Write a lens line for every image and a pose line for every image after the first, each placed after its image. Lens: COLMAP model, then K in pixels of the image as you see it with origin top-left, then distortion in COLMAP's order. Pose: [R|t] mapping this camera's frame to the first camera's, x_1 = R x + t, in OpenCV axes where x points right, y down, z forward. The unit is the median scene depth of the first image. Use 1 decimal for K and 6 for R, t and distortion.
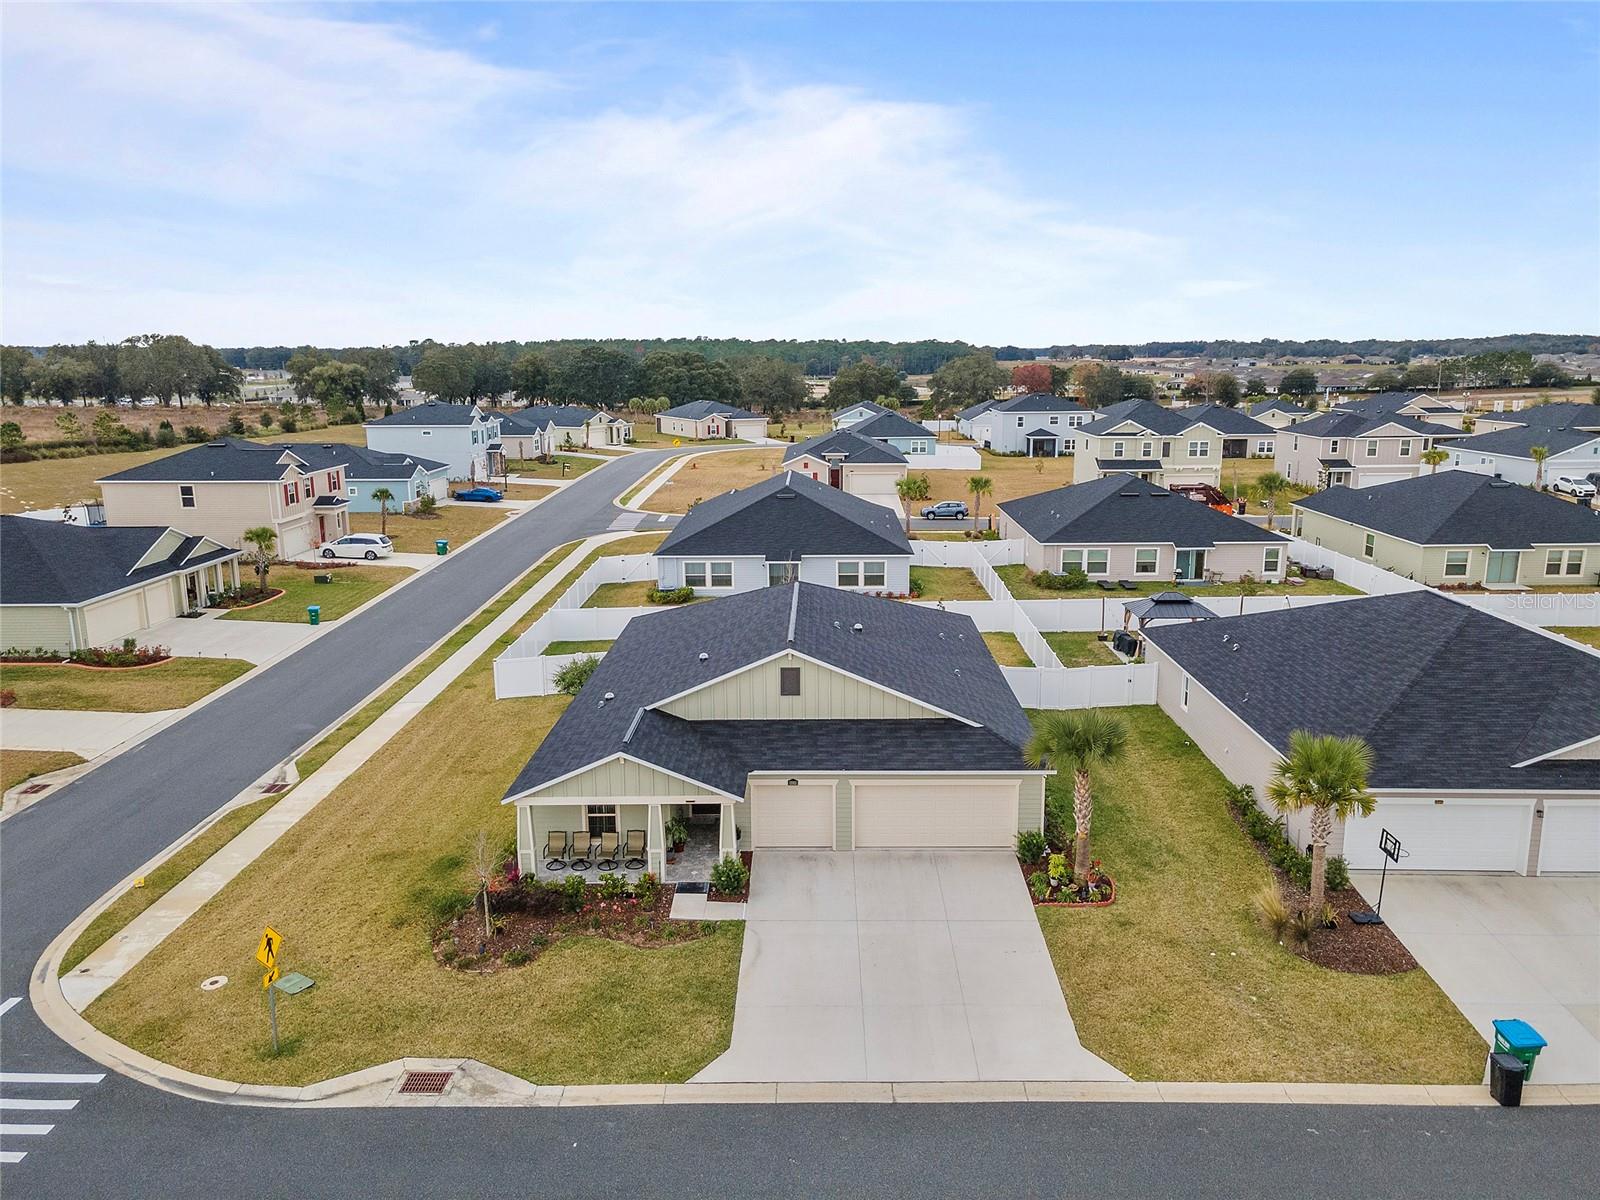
lens RADIAL K [[1160.6, 0, 812.9], [0, 1160.6, 608.4], [0, 0, 1]] dist [0.019794, 0.037420]
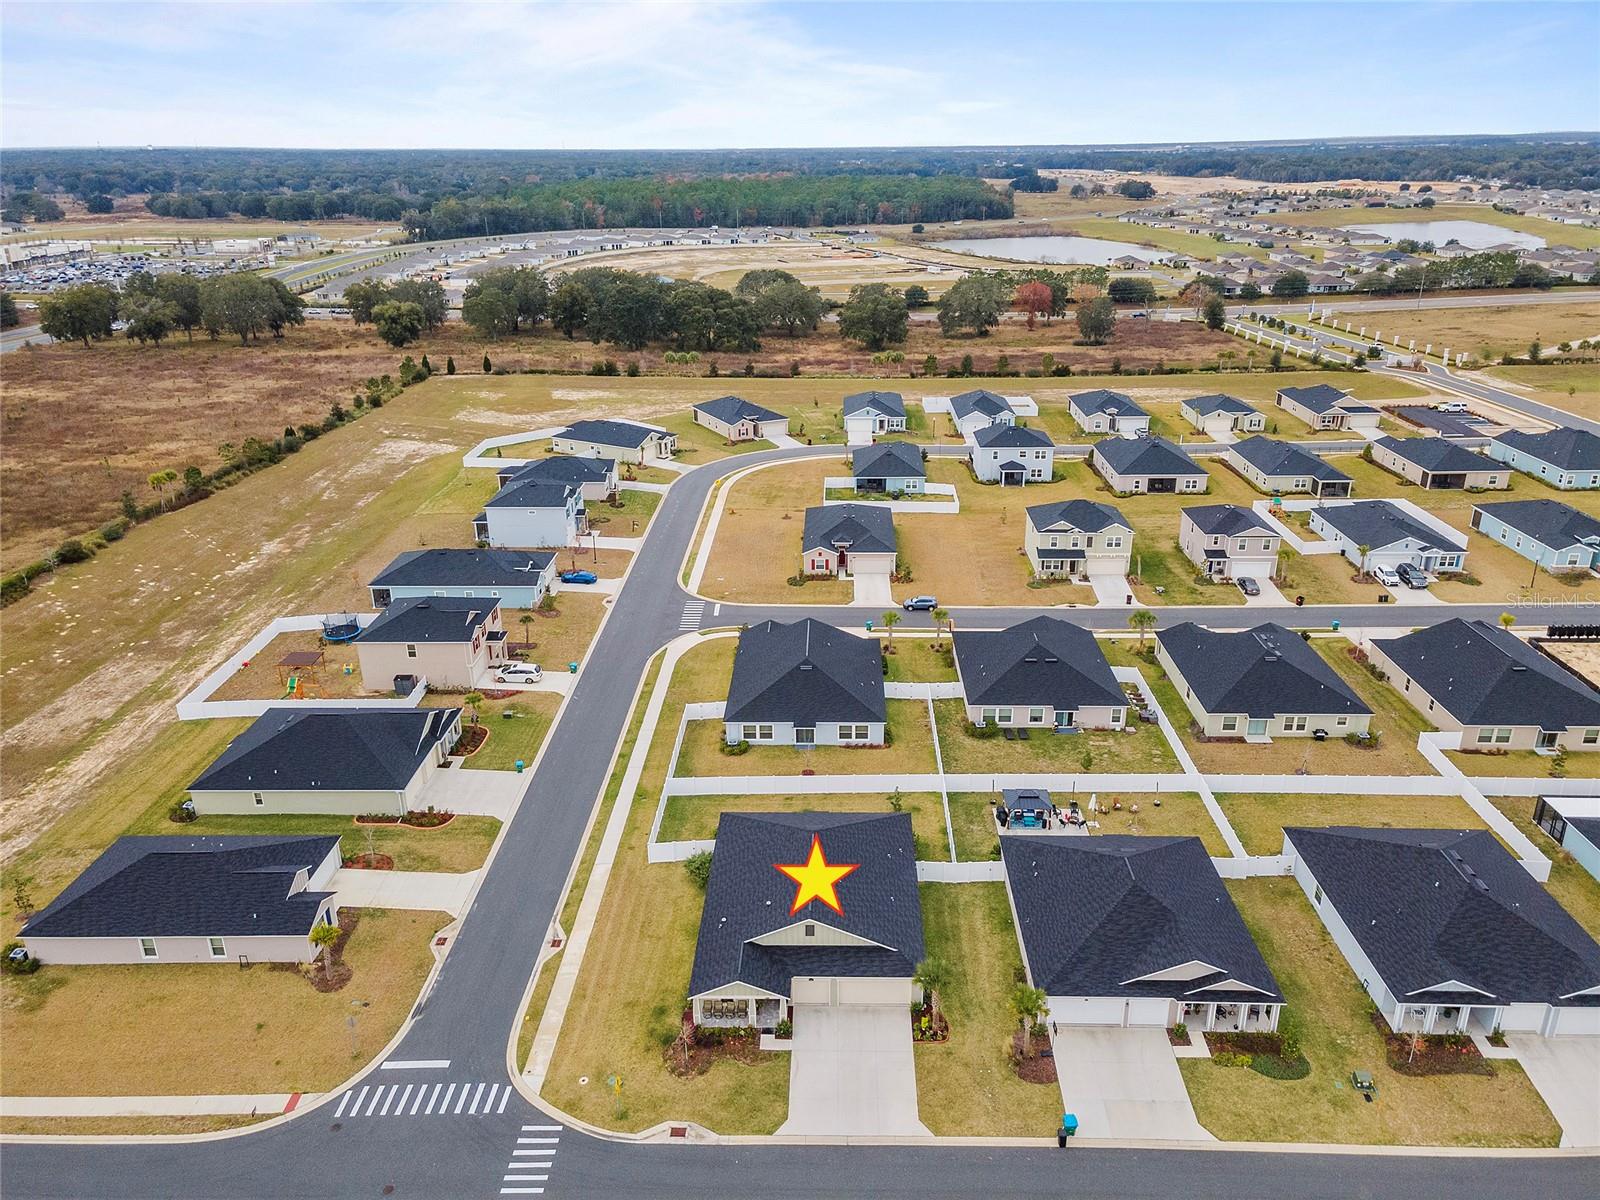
lens RADIAL K [[1160.6, 0, 812.9], [0, 1160.6, 608.4], [0, 0, 1]] dist [0.019794, 0.037420]
pose [[0.999895, 0.002016, -0.014366, 0.016463], [0.000342, 0.986749, 0.162252, -0.895143], [0.014503, -0.162240, 0.986645, -1.072246]]
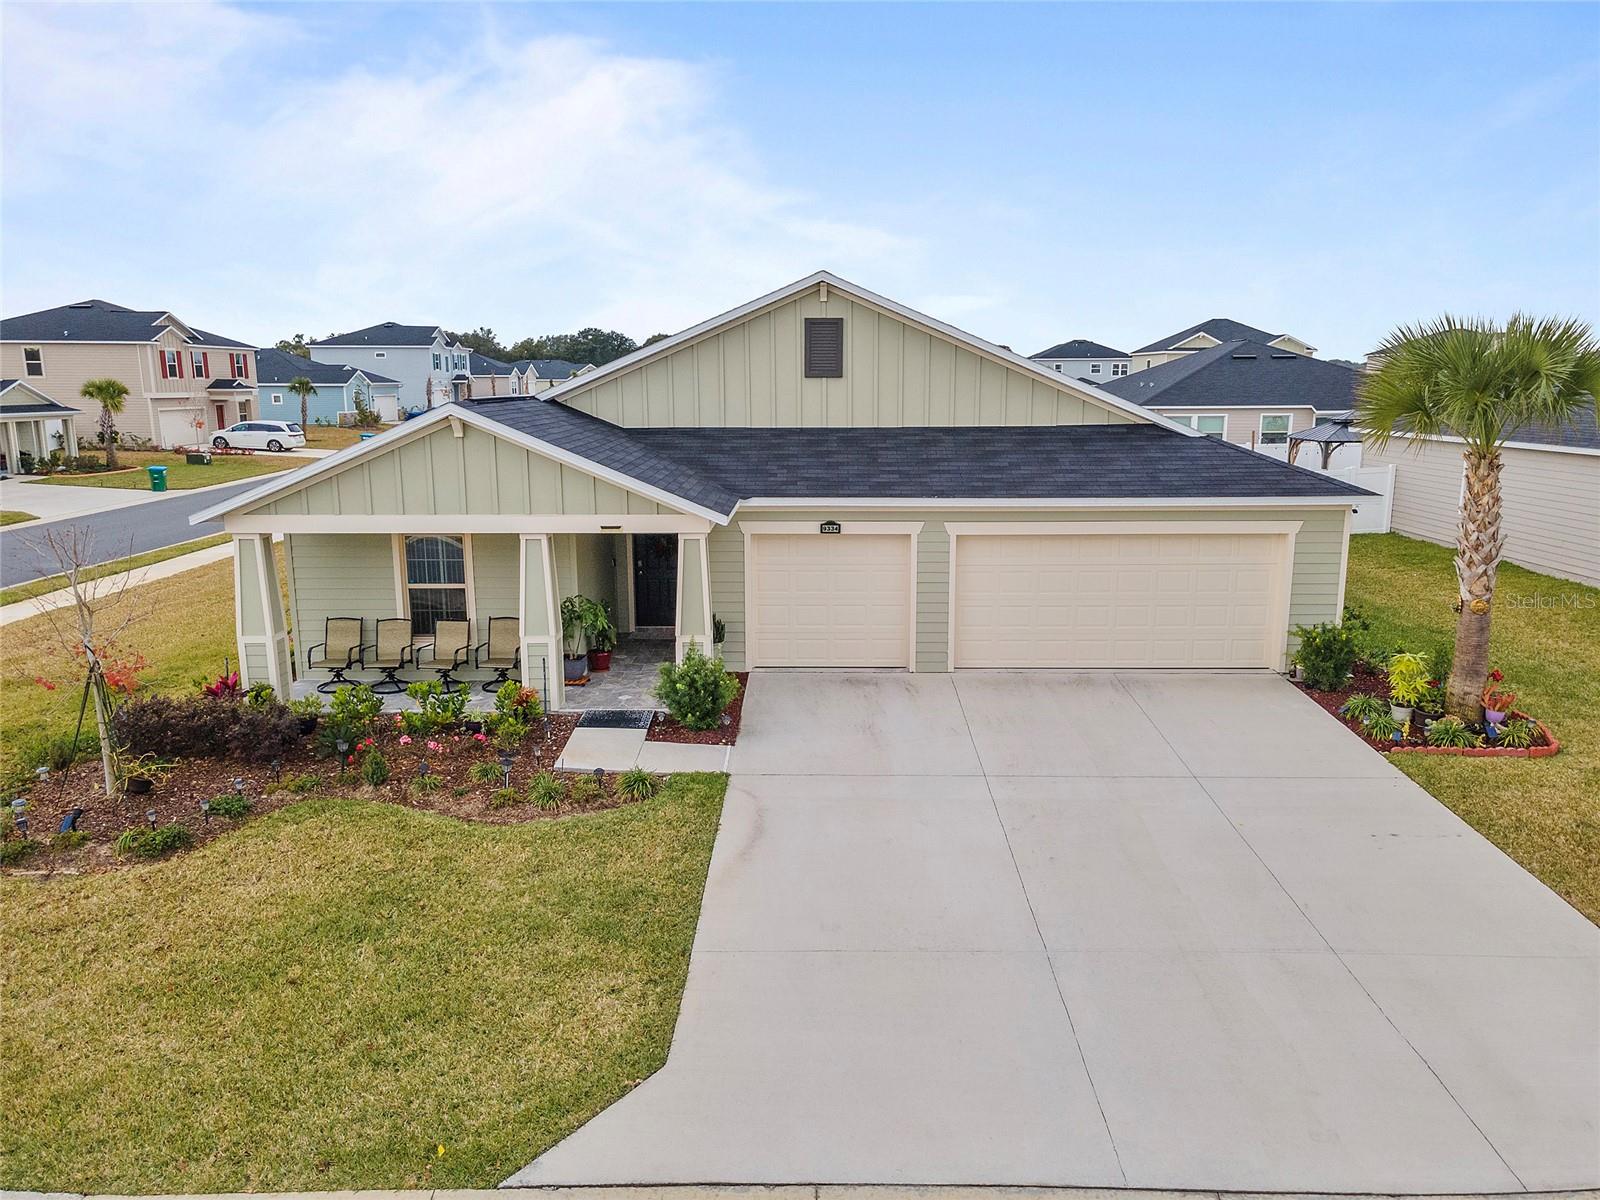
lens RADIAL K [[1160.6, 0, 812.9], [0, 1160.6, 608.4], [0, 0, 1]] dist [0.019794, 0.037420]
pose [[0.999979, 0.005122, -0.003978, -0.021852], [-0.005203, 0.999775, -0.020587, 0.187513], [0.003872, 0.020607, 0.999780, 0.492177]]
